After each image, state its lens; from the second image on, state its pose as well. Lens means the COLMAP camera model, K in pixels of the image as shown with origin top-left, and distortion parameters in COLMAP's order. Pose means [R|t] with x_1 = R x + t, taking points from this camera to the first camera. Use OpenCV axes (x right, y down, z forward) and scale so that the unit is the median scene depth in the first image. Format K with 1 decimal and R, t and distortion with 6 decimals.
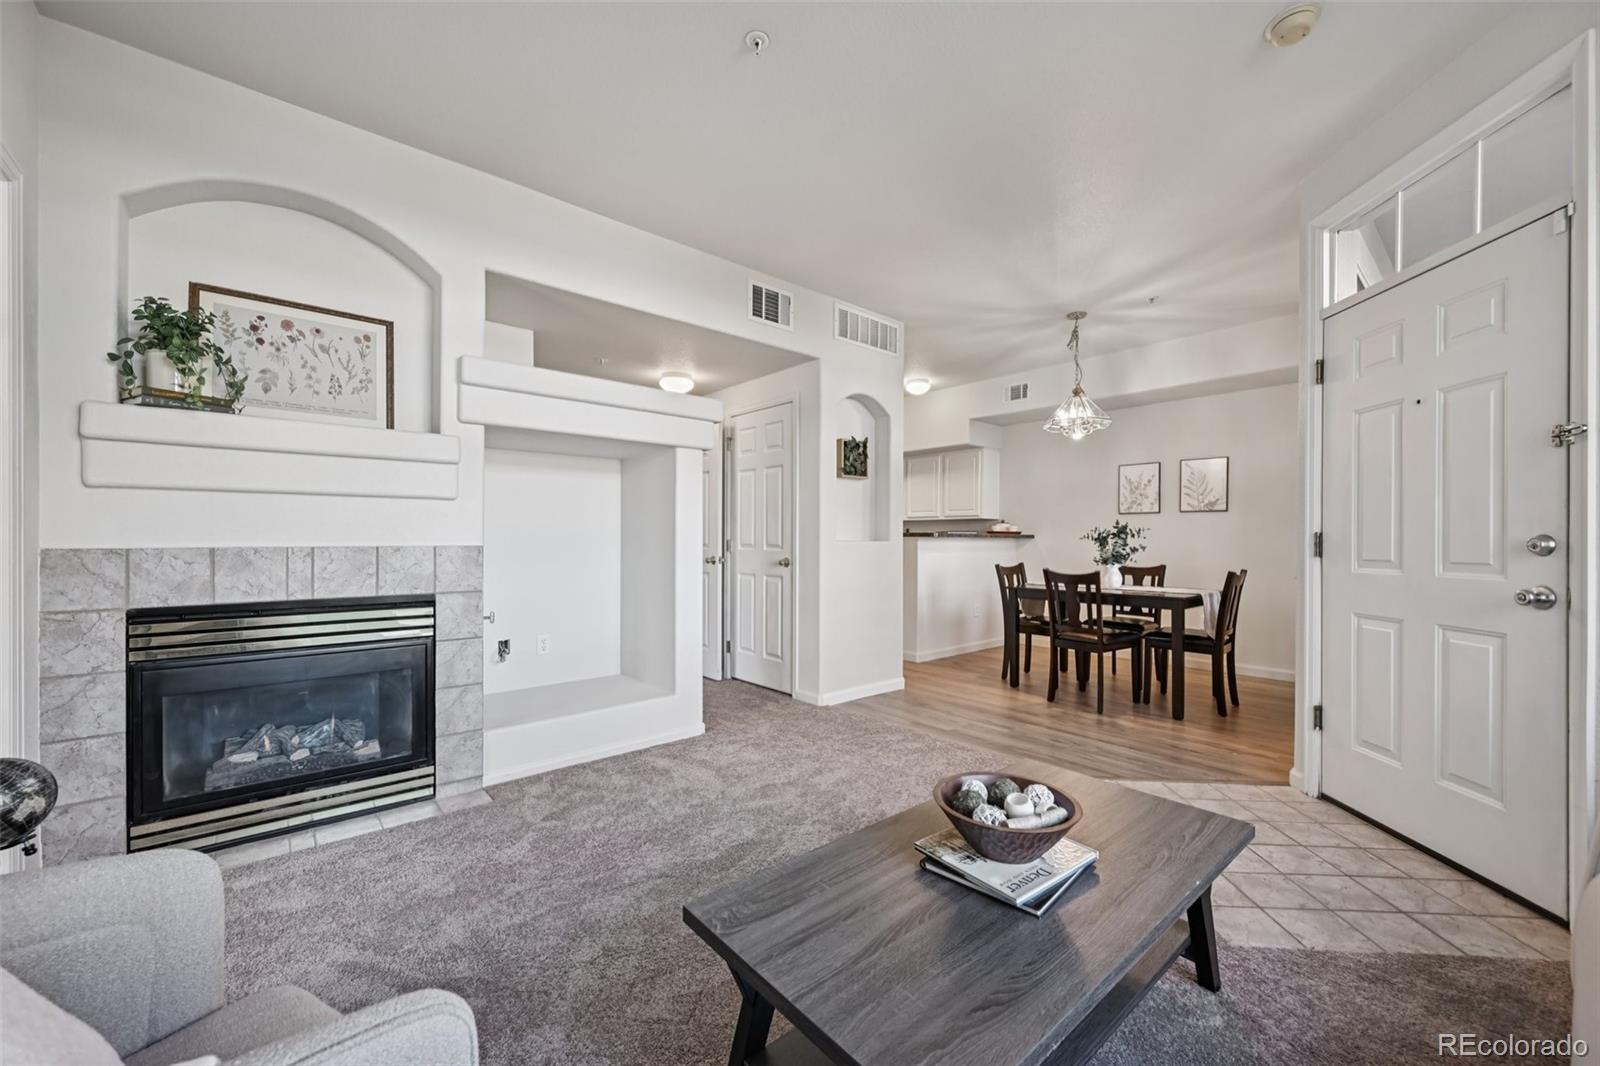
lens RADIAL K [[627.2, 0, 805.6], [0, 627.2, 541.7], [0, 0, 1]] dist [-0.001632, -0.000173]
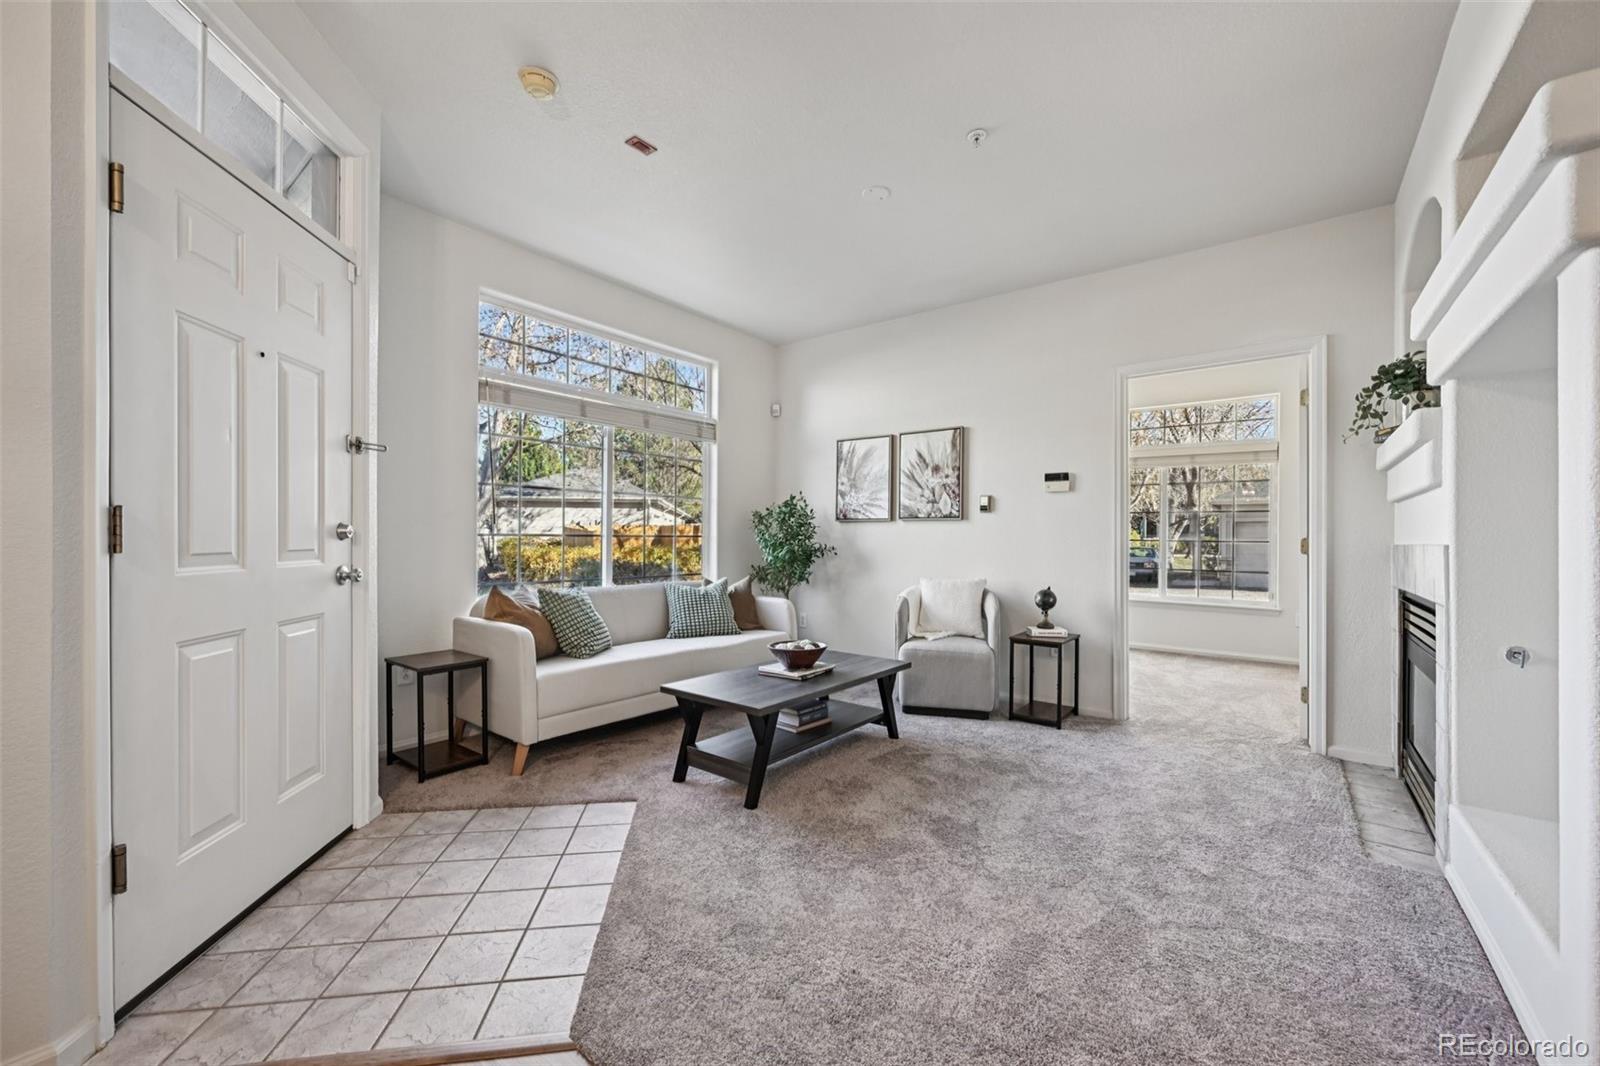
lens RADIAL K [[624.7, 0, 804.1], [0, 624.7, 530.0], [0, 0, 1]] dist [0.000901, 0.000096]
pose [[-0.979739, -0.012280, -0.199901, 0.413655], [-0.010260, 0.999885, -0.011135, 0.005130], [0.200015, -0.008858, -0.979753, 1.772815]]
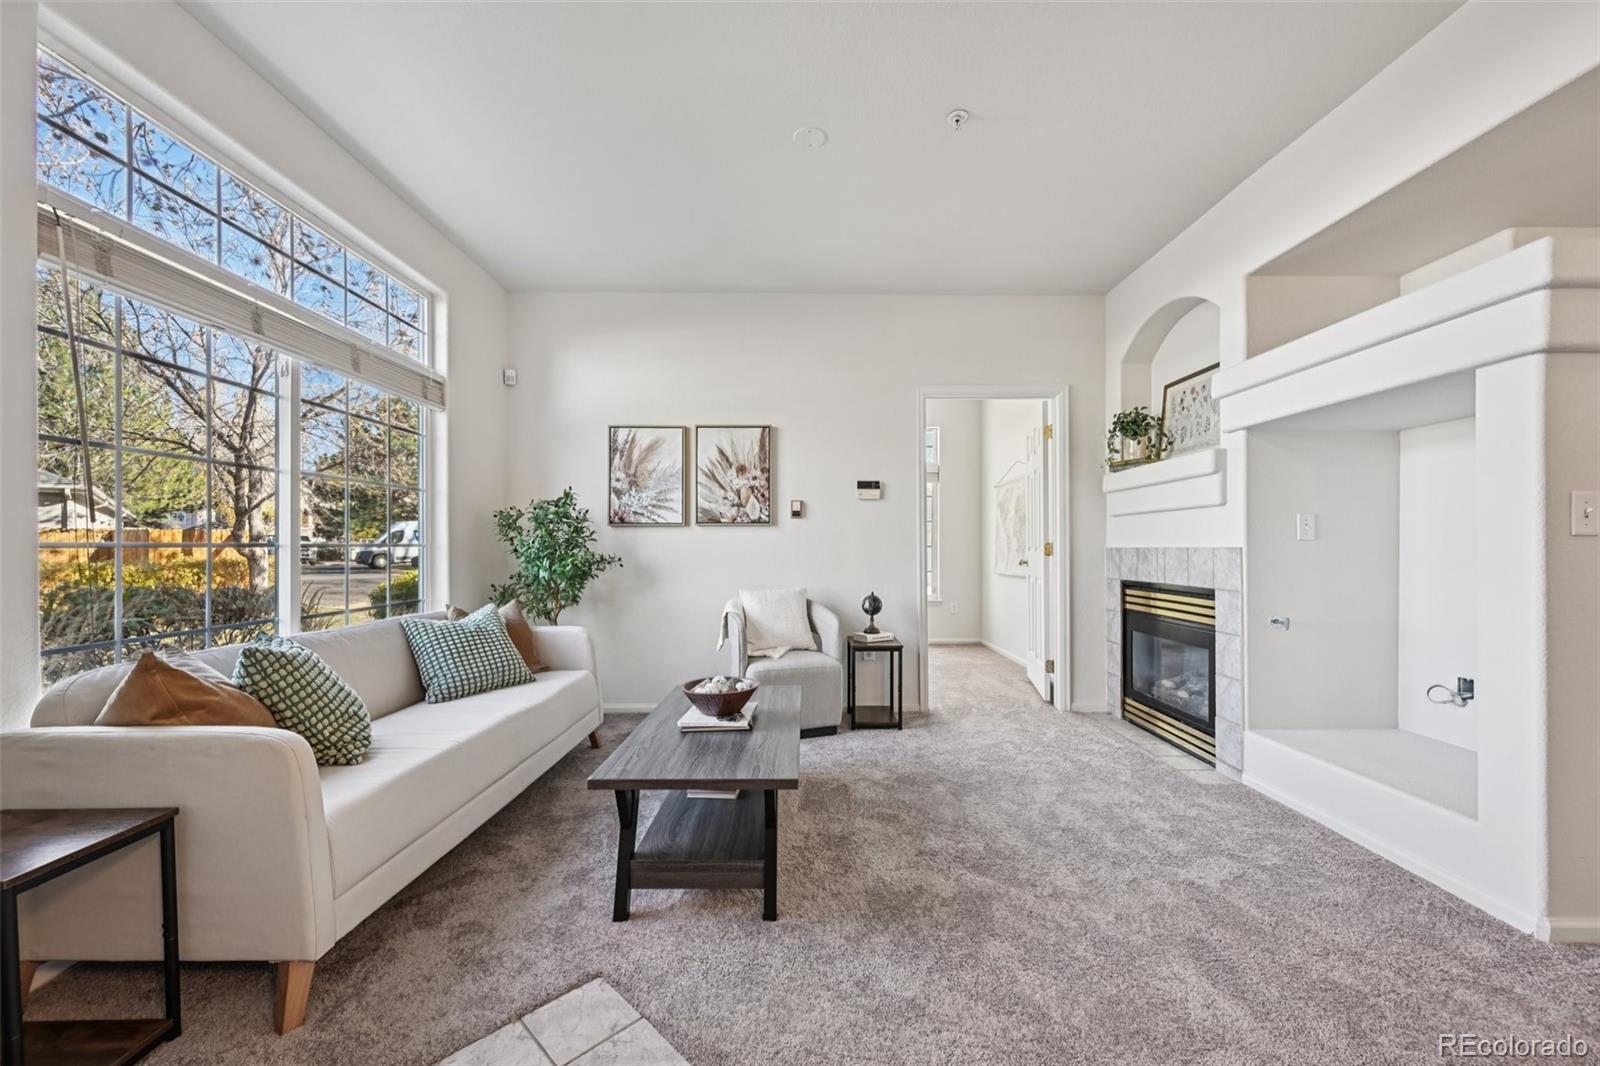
lens RADIAL K [[627.2, 0, 805.6], [0, 627.2, 541.7], [0, 0, 1]] dist [-0.001632, -0.000173]
pose [[-0.649373, -0.007564, -0.760433, 0.825696], [-0.001889, 0.999963, -0.008334, 0.008323], [0.760468, -0.003975, -0.649363, 1.273067]]
